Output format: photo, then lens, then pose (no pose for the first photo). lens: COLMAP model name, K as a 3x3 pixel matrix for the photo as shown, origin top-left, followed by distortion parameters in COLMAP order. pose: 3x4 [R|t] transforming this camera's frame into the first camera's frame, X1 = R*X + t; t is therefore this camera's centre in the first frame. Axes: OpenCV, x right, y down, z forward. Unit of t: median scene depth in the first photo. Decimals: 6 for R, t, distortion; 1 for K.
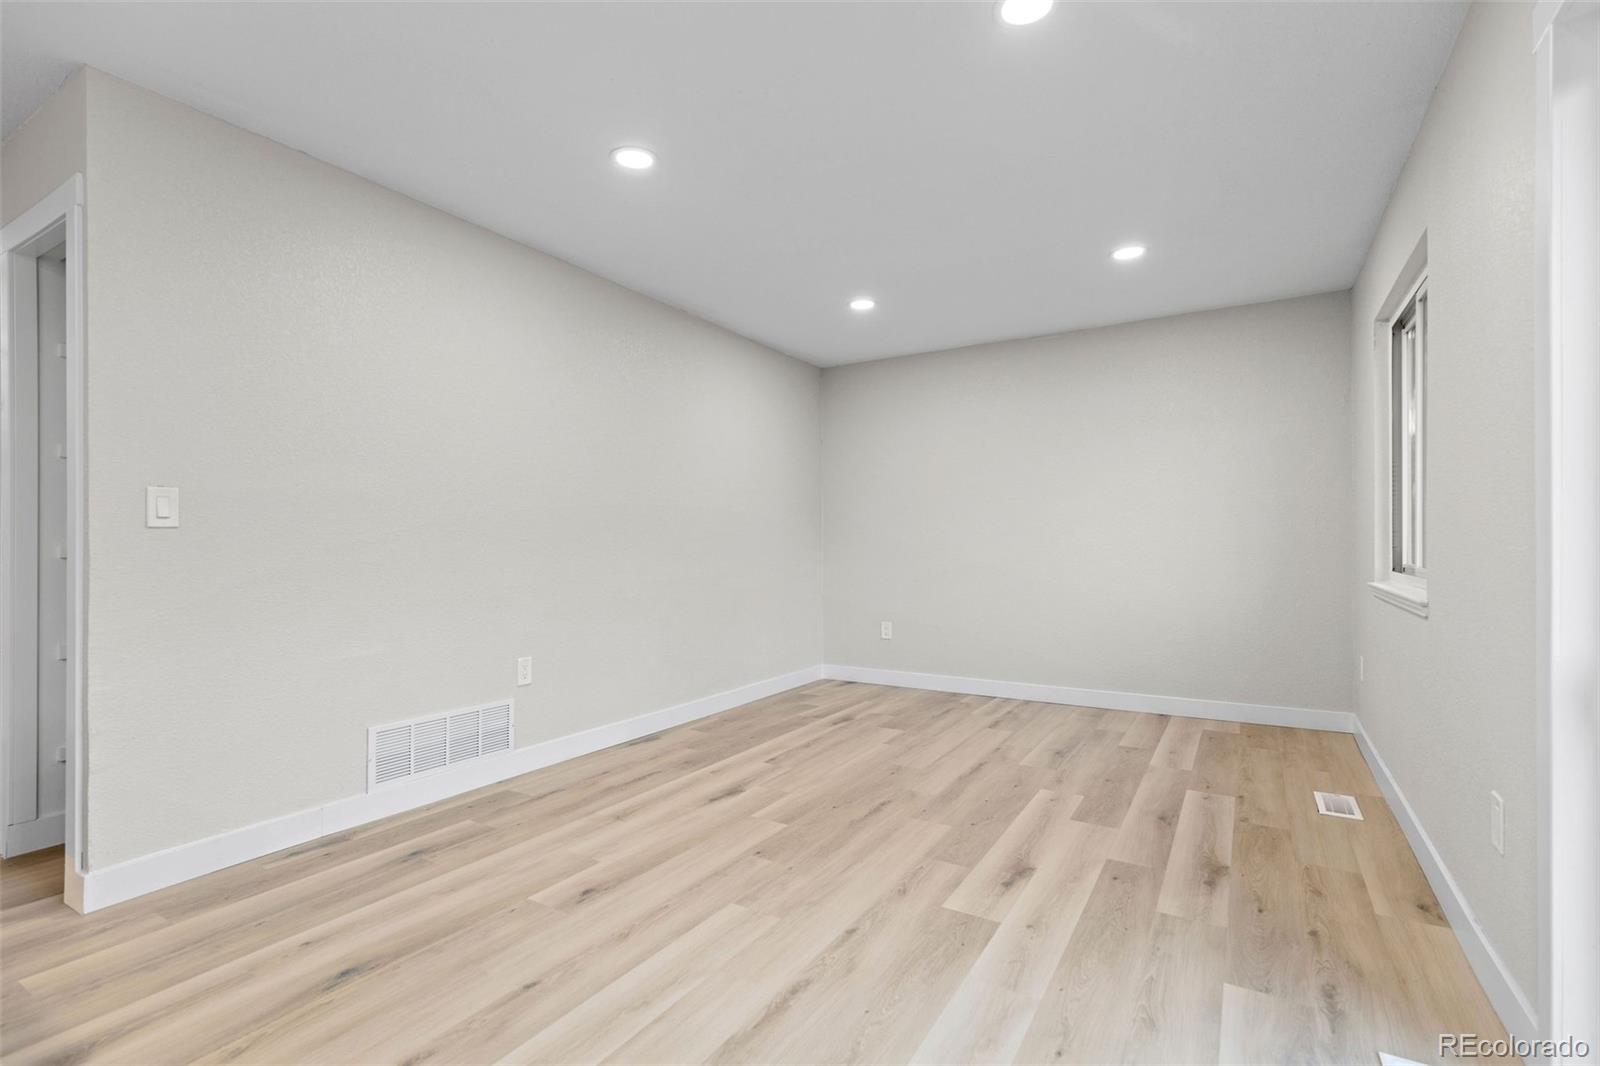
lens RADIAL K [[738.2, 0, 793.7], [0, 738.2, 539.1], [0, 0, 1]] dist [0.002127, -0.000121]
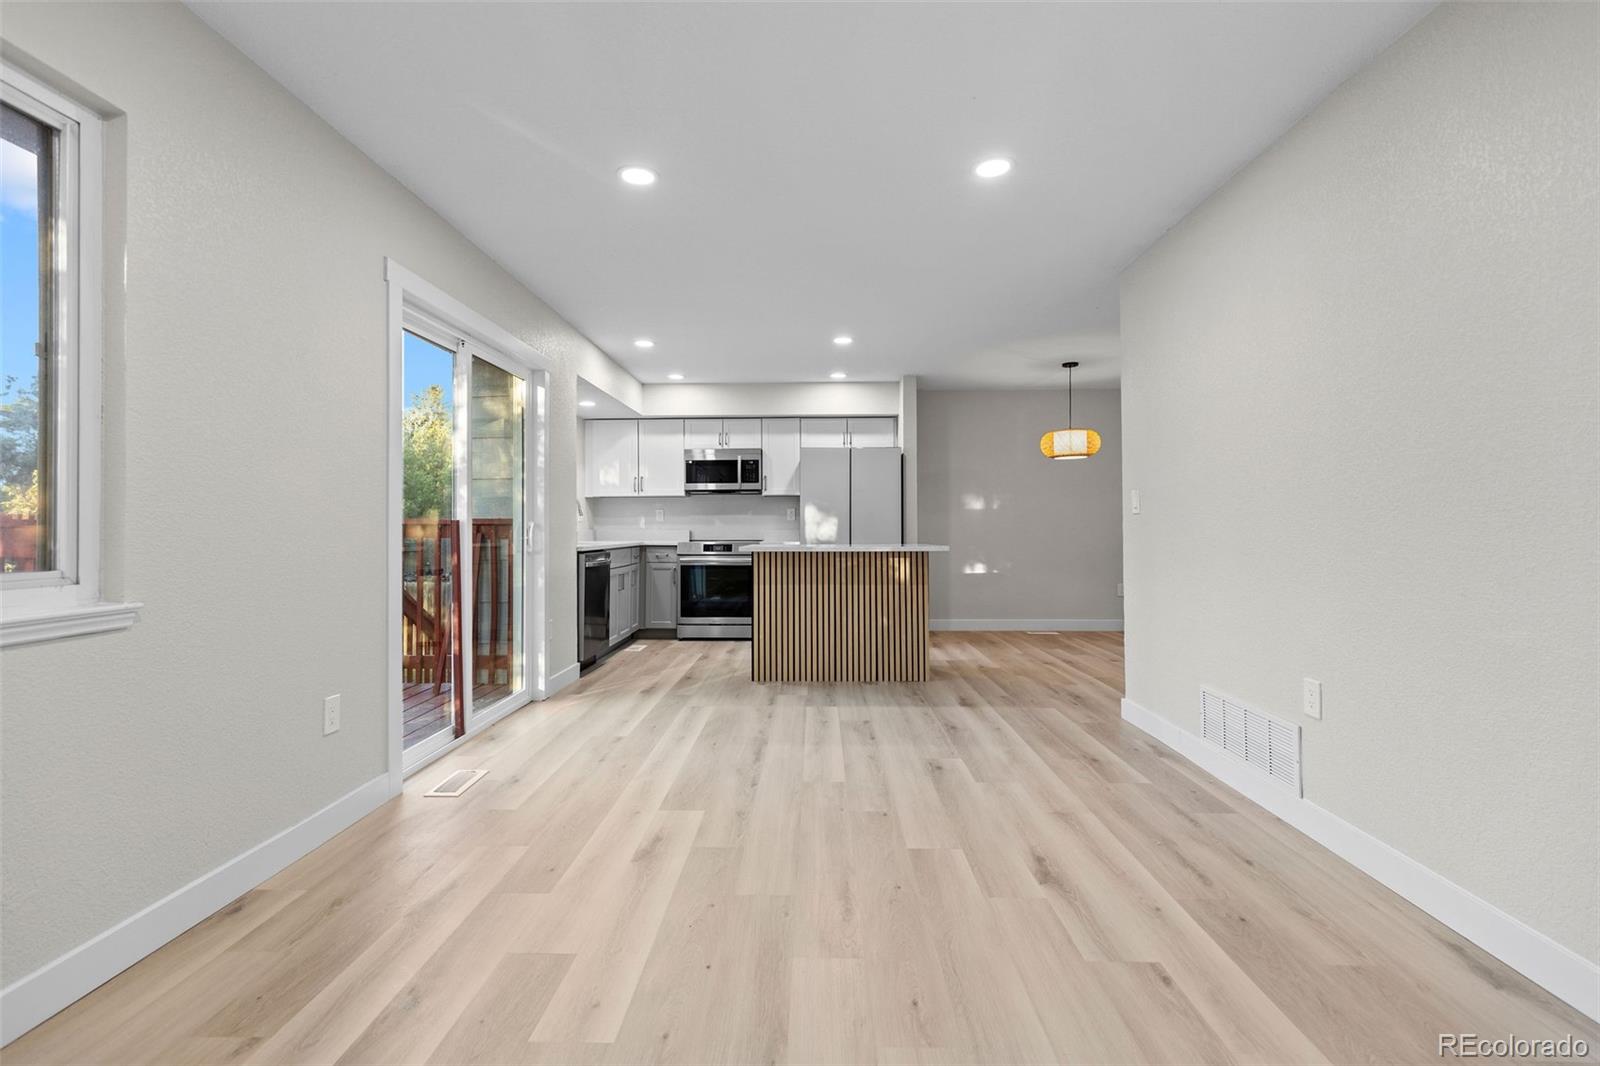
lens RADIAL K [[725.0, 0, 796.5], [0, 725.0, 509.6], [0, 0, 1]] dist [0.003154, 0.000048]
pose [[-0.865257, -0.005989, -0.501292, 0.551741], [0.007095, 0.999682, -0.024190, 0.008065], [0.501278, -0.024487, -0.864940, 1.728765]]
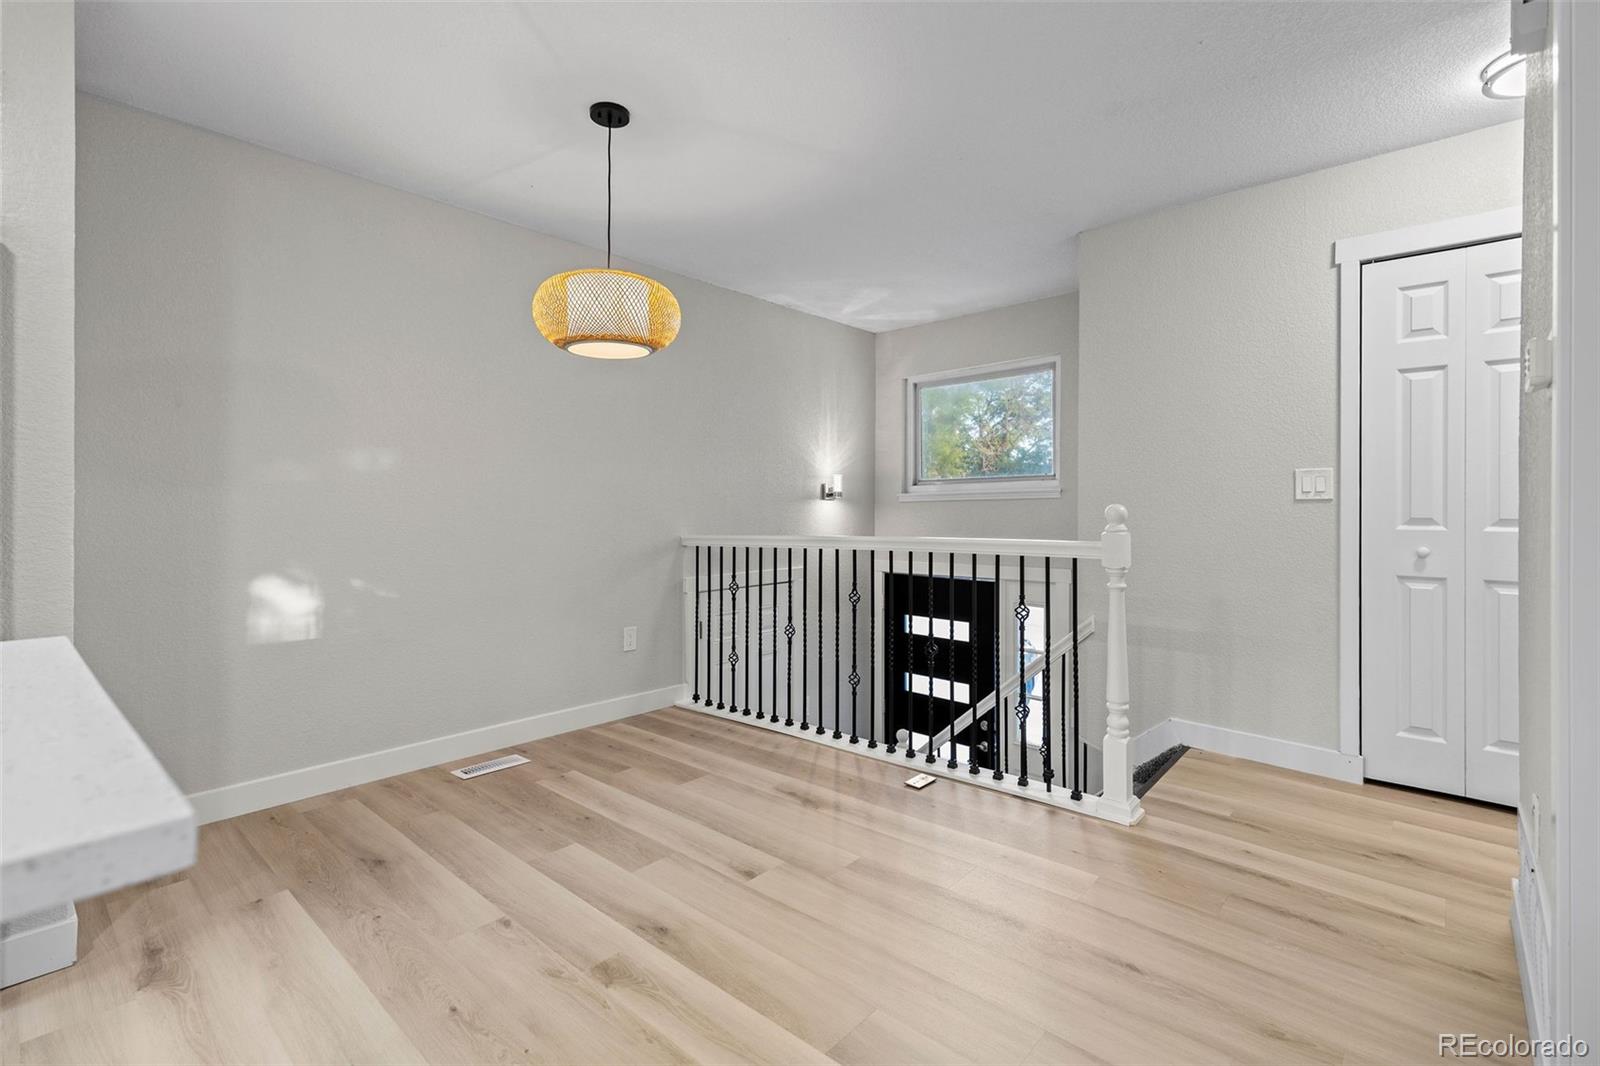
lens RADIAL K [[725.0, 0, 796.5], [0, 725.0, 509.6], [0, 0, 1]] dist [0.003154, 0.000048]
pose [[-0.180231, 0.003729, -0.983617, -0.492972], [0.003116, 0.999990, 0.003220, -0.010226], [0.983619, -0.002485, -0.180240, 0.580886]]
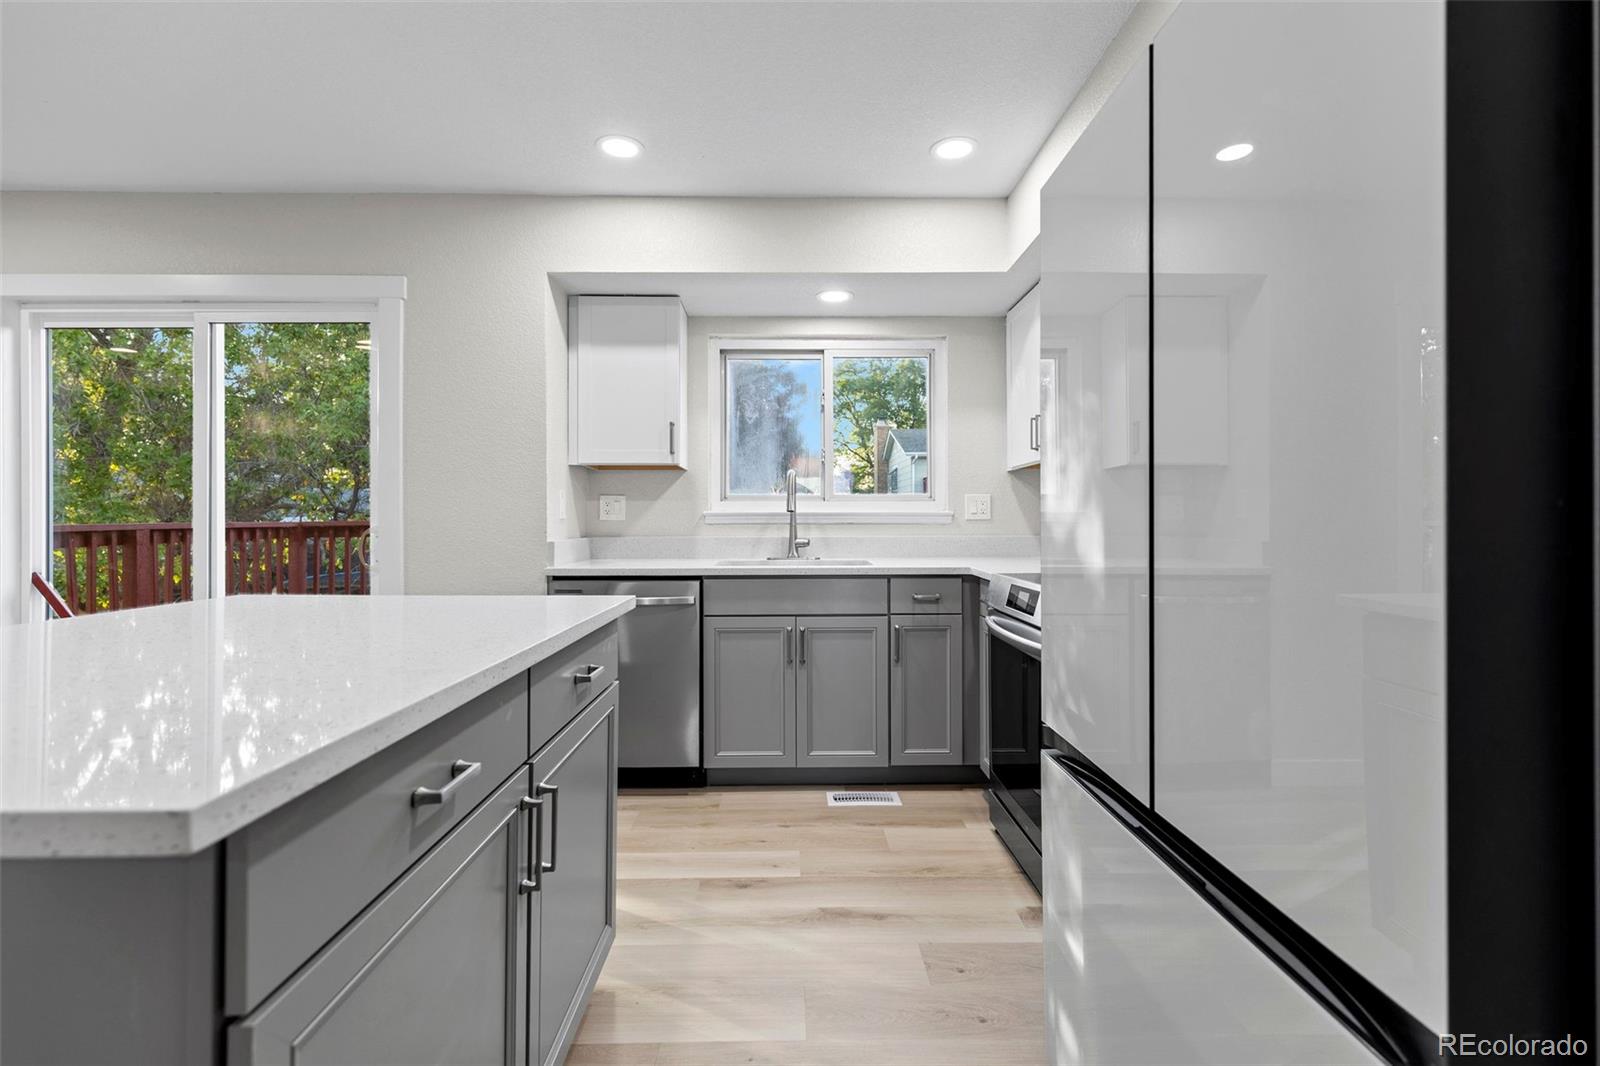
lens RADIAL K [[727.3, 0, 799.2], [0, 727.3, 525.2], [0, 0, 1]] dist [0.005272, -0.000895]
pose [[-0.540729, 0.001818, 0.841195, -1.020095], [0.001559, 0.999998, -0.001160, -0.006138], [-0.841195, 0.000684, -0.540731, 0.097127]]
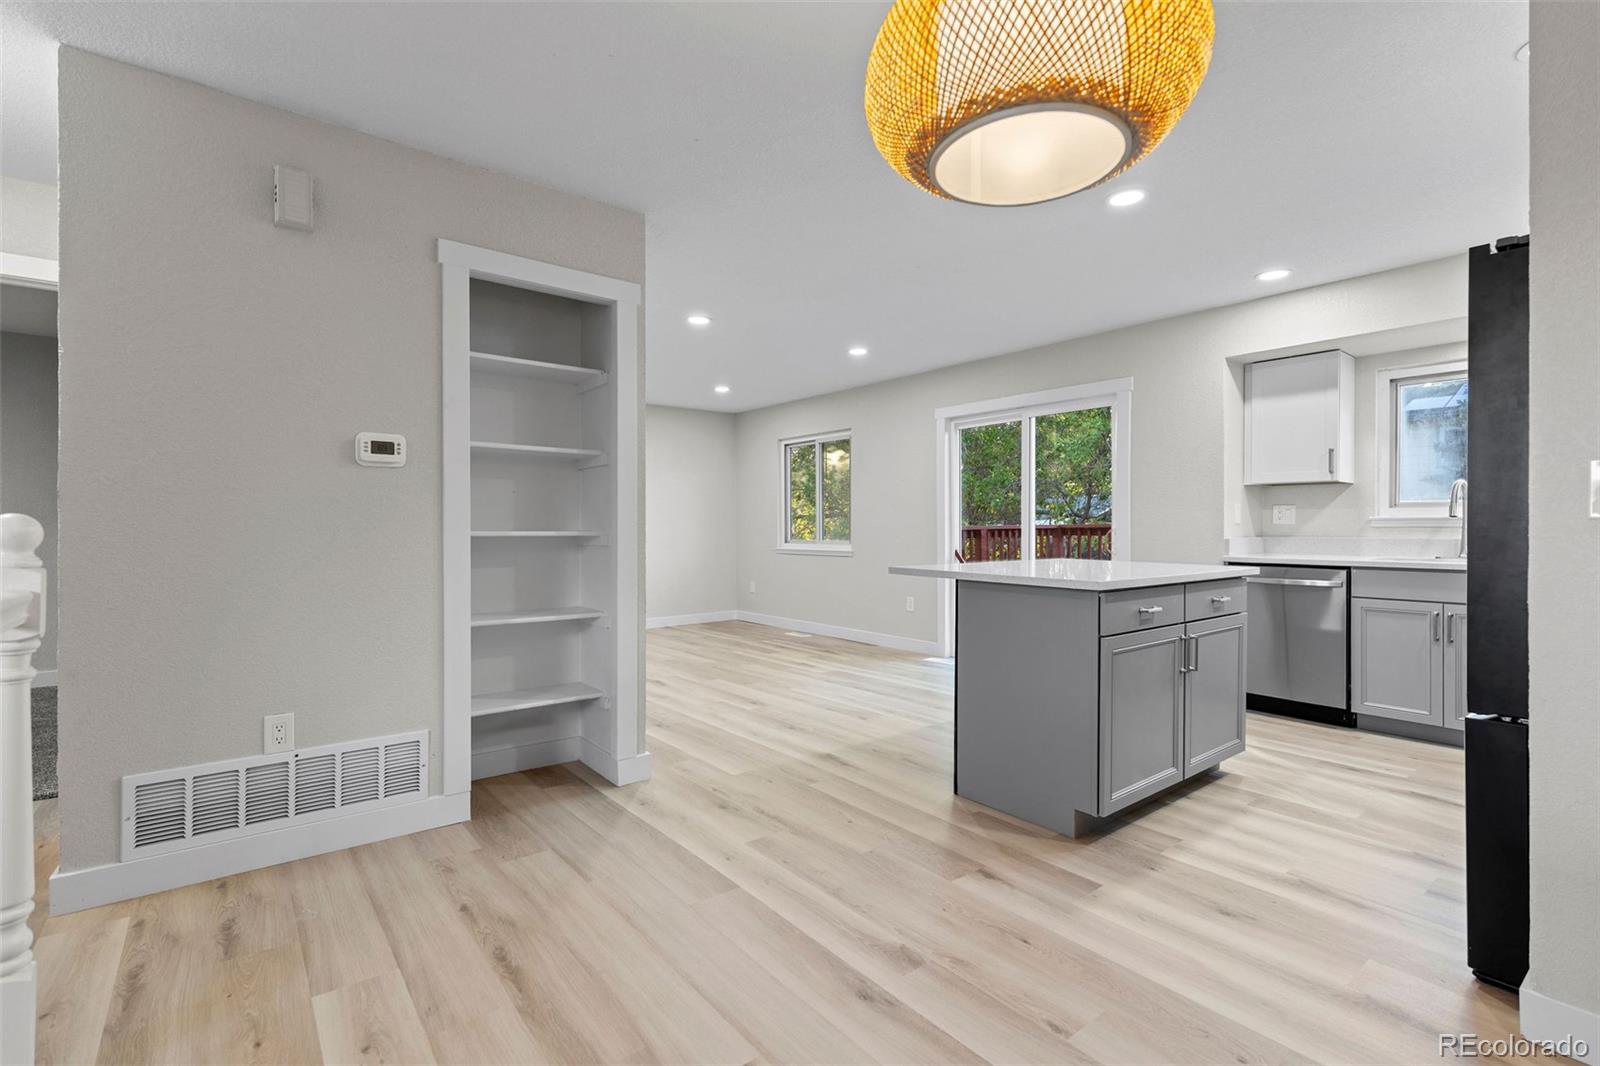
lens RADIAL K [[727.3, 0, 799.2], [0, 727.3, 525.2], [0, 0, 1]] dist [0.005272, -0.000895]
pose [[0.338083, 0.004181, 0.941107, -1.760914], [-0.002110, 0.999991, -0.003684, -0.005989], [-0.941114, -0.000741, 0.338089, 0.169588]]
